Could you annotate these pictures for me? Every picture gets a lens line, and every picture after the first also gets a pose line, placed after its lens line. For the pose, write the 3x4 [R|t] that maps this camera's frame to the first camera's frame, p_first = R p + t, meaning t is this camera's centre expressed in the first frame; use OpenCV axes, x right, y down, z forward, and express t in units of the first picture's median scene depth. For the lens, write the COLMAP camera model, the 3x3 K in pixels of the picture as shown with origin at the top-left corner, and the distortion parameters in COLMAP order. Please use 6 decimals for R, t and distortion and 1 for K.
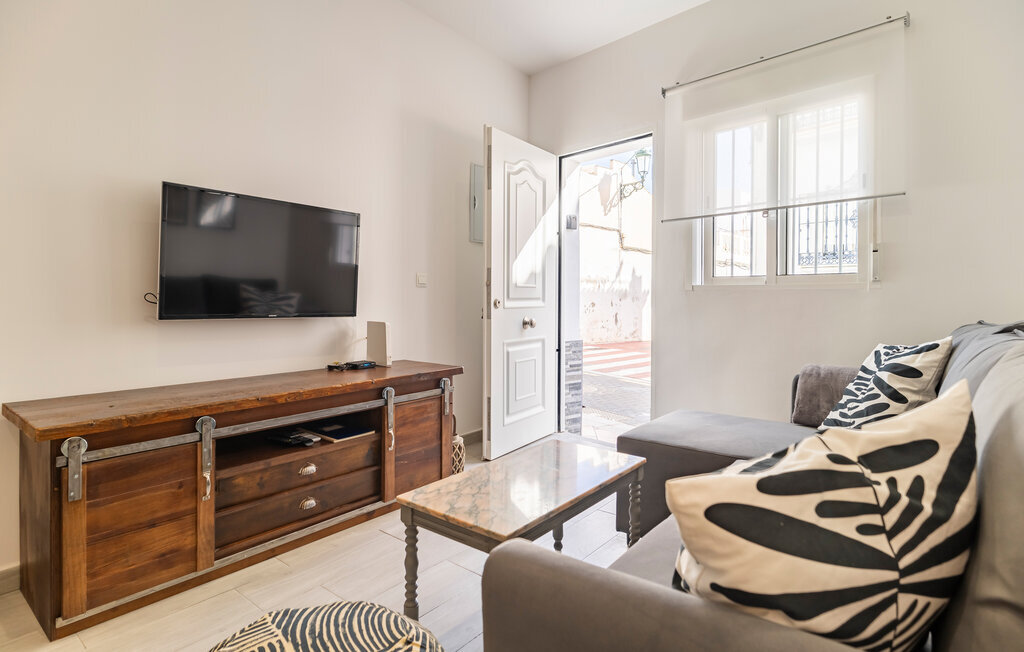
lens RADIAL K [[556.9, 0, 511.1], [0, 556.9, 306.0], [0, 0, 1]] dist [-0.020125, -0.000457]
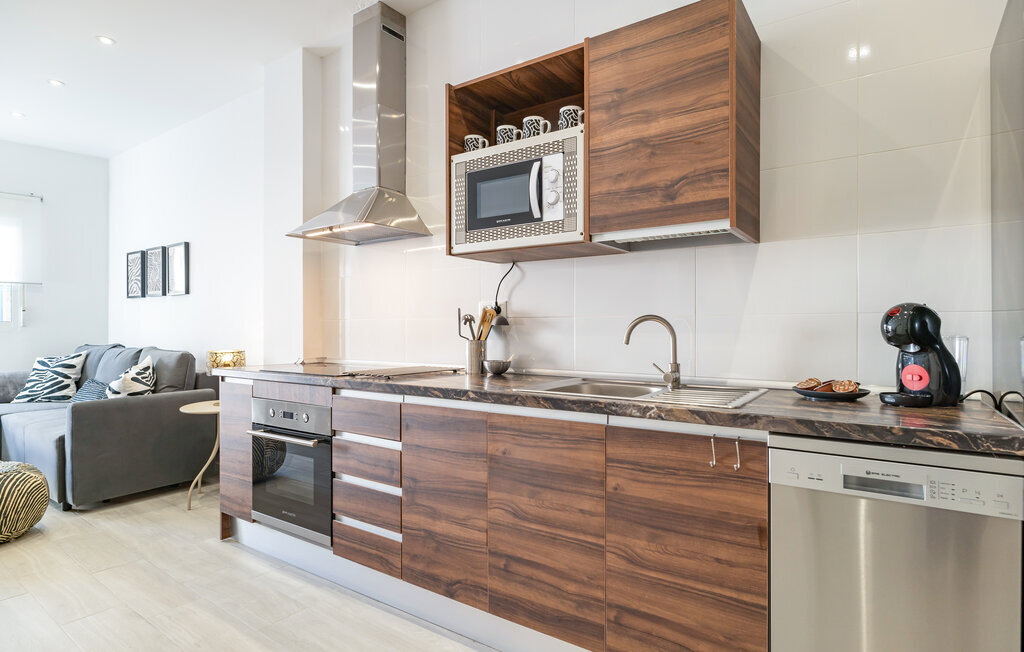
lens RADIAL K [[538.0, 0, 512.0], [0, 538.0, 326.0], [0, 0, 1]] dist [0.003460, 0.001177]
pose [[-0.015253, -0.008050, 0.999851, -1.624057], [0.010634, 0.999910, 0.008213, -0.055725], [-0.999827, 0.010758, -0.015166, -0.884497]]
